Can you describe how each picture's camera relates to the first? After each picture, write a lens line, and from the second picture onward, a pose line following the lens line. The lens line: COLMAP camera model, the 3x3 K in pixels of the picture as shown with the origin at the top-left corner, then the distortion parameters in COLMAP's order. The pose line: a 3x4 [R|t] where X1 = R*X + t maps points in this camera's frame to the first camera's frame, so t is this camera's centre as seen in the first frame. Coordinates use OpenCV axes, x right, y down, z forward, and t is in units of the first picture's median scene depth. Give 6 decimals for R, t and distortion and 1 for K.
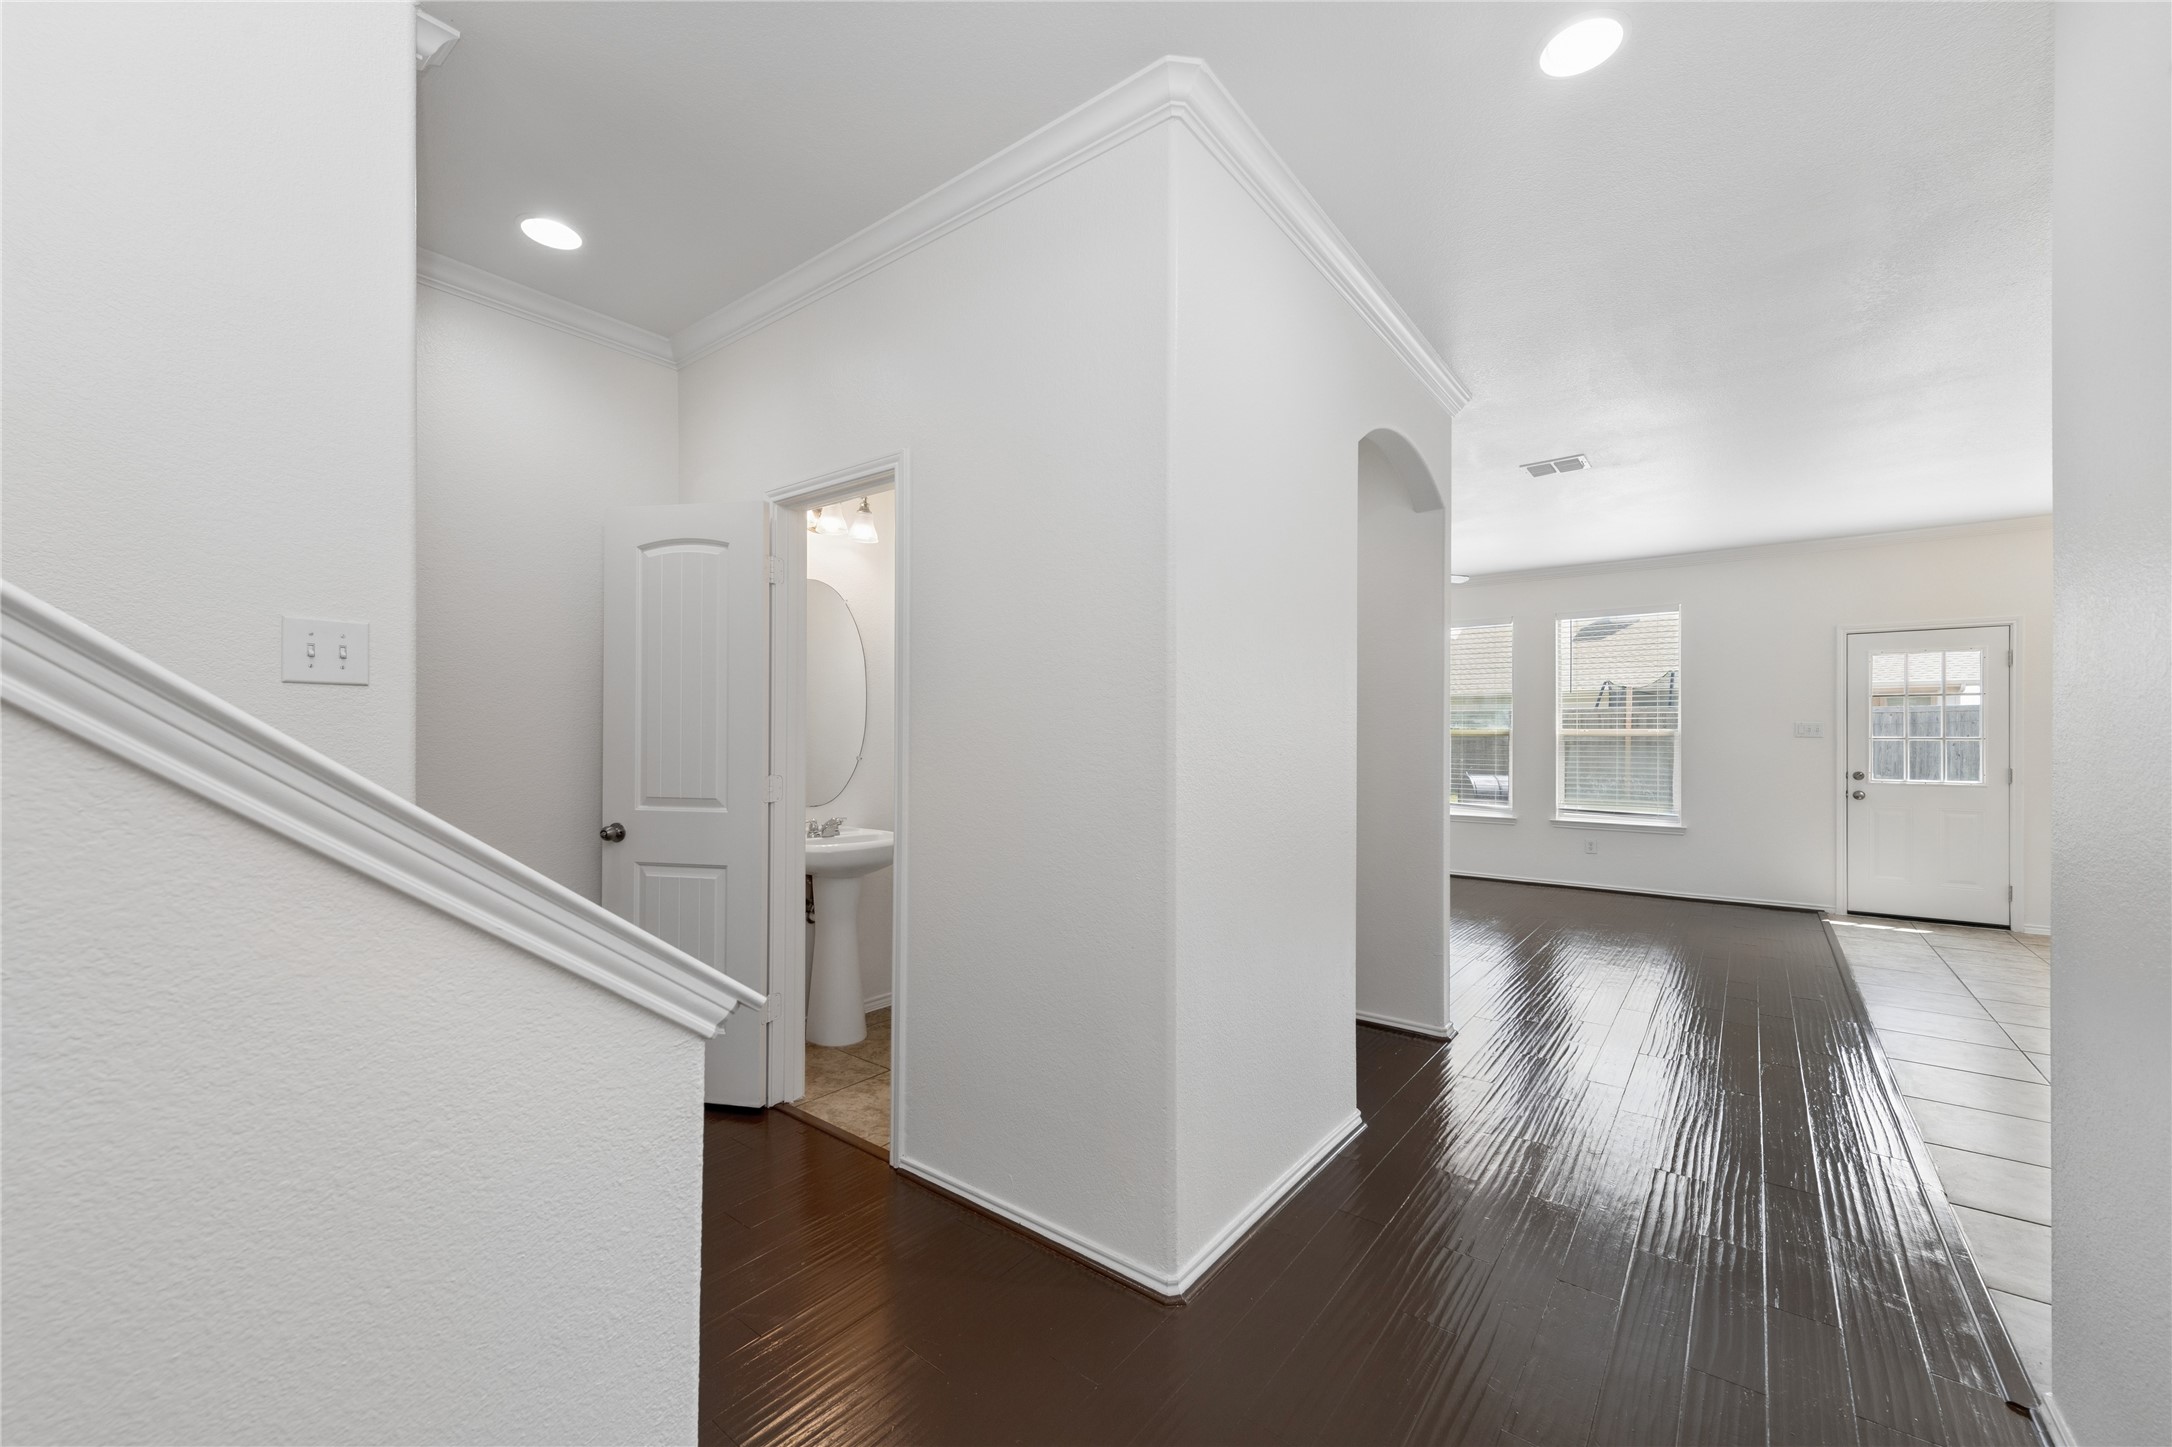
lens RADIAL K [[855.6, 0, 1083.0], [0, 855.6, 733.8], [0, 0, 1]] dist [0.001211, 0.000128]
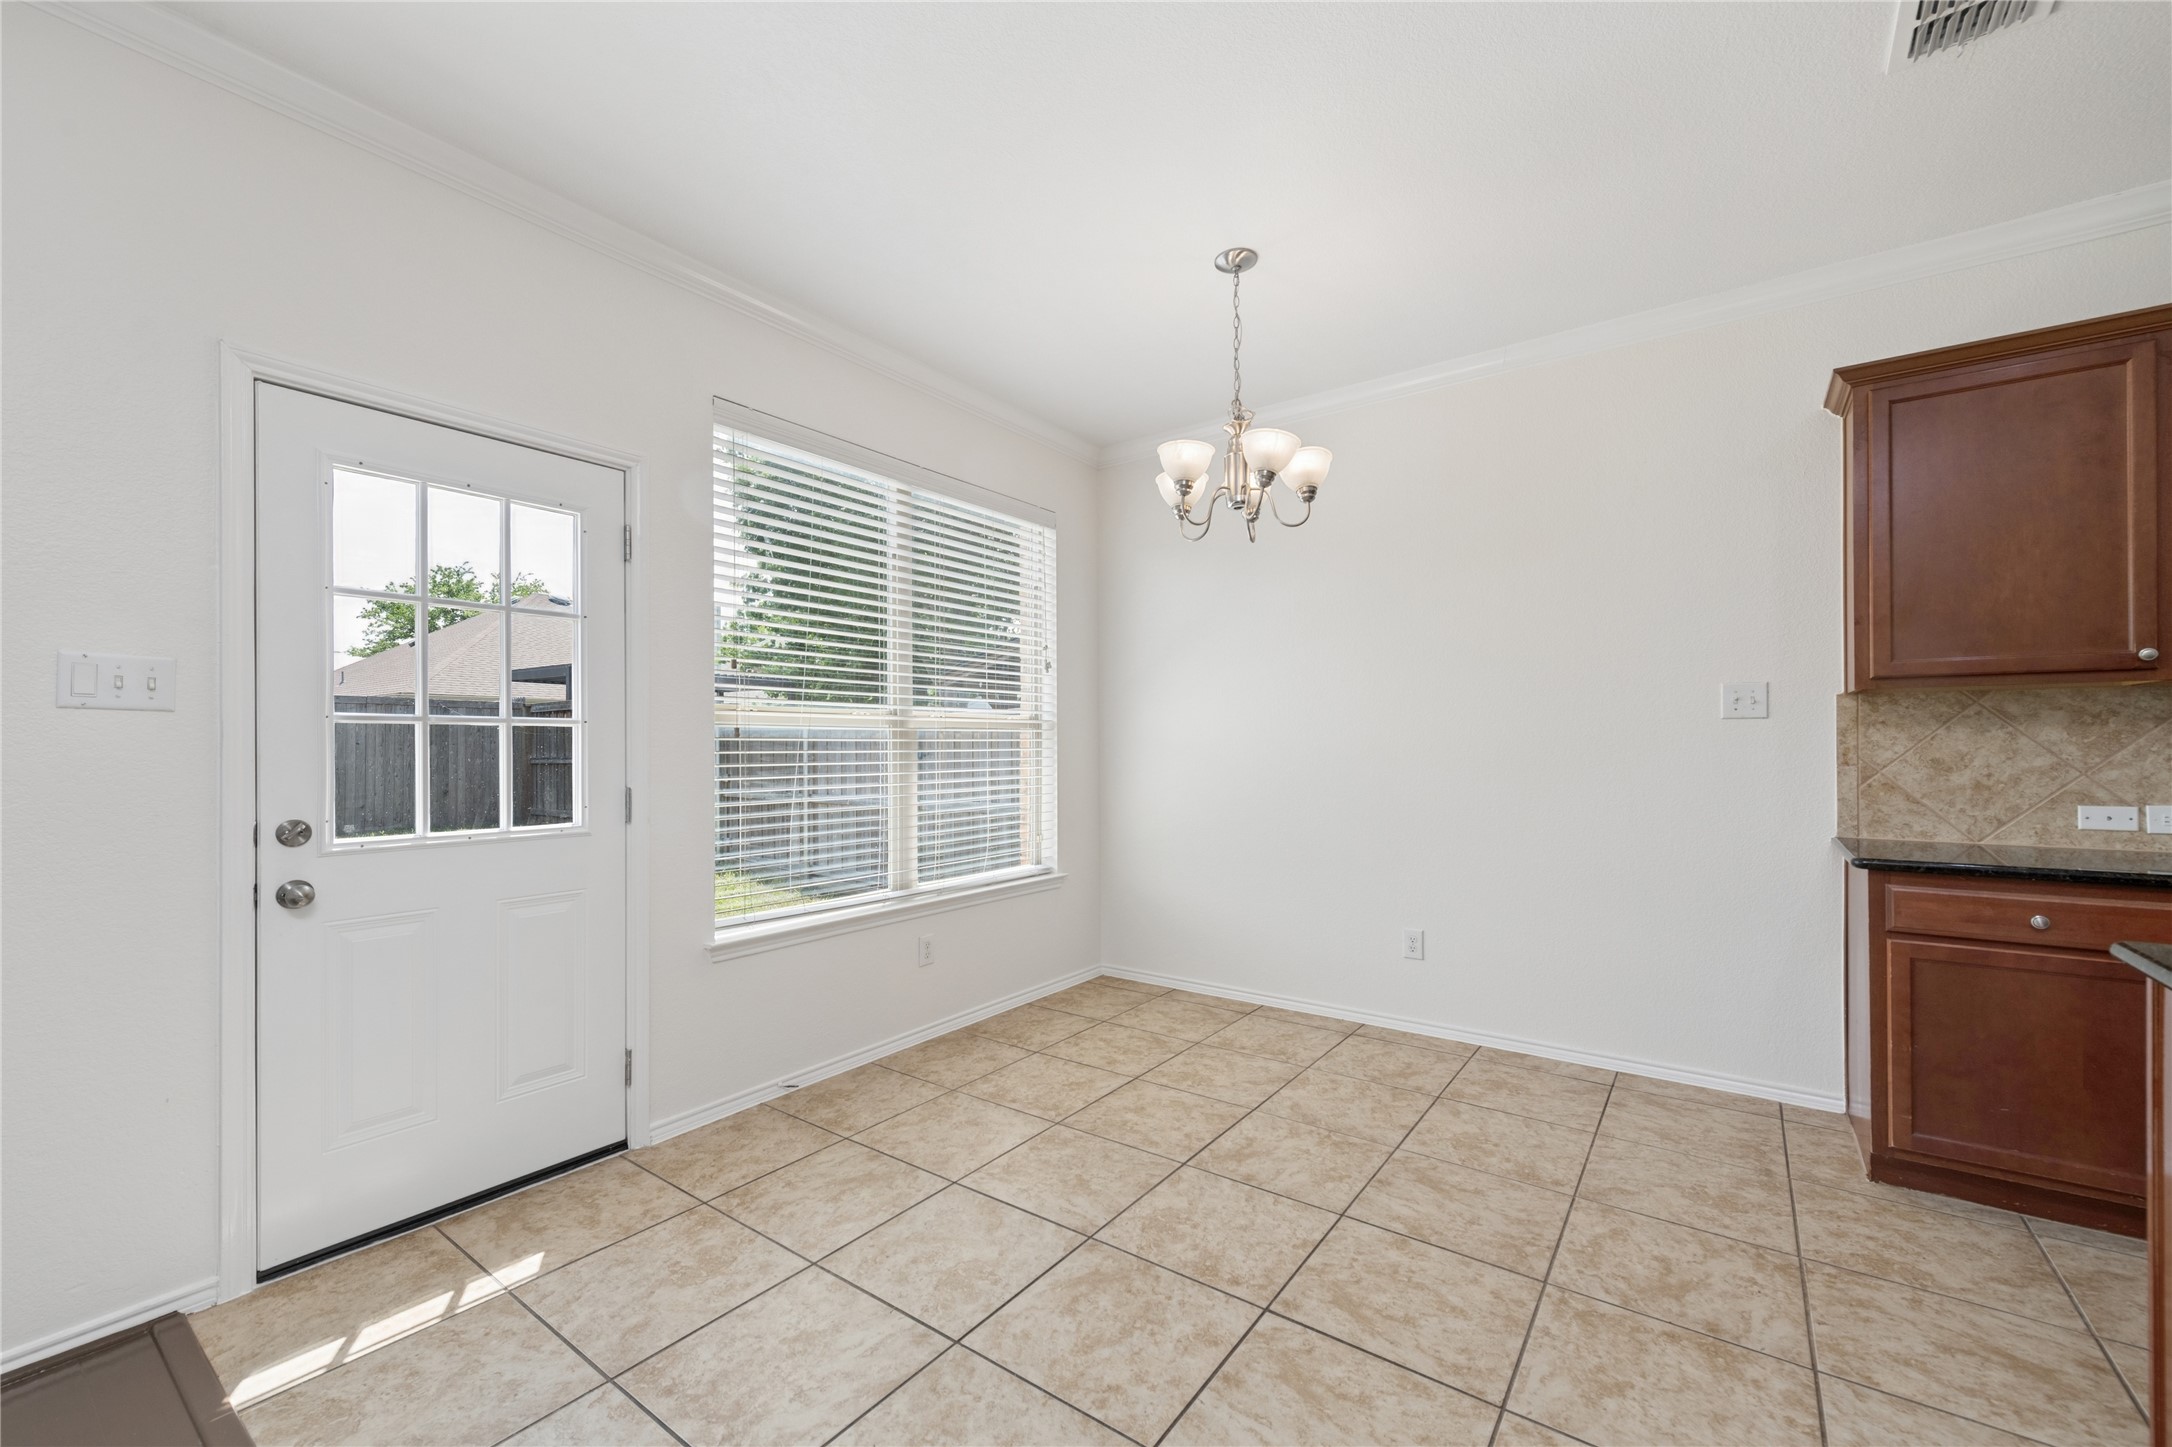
lens RADIAL K [[867.5, 0, 1084.1], [0, 867.5, 743.9], [0, 0, 1]] dist [-0.000952, -0.000188]
pose [[-0.023107, -0.003403, 0.999727, 0.585719], [-0.005388, 0.999980, 0.003279, 0.013220], [-0.999718, -0.005311, -0.023125, 0.725267]]
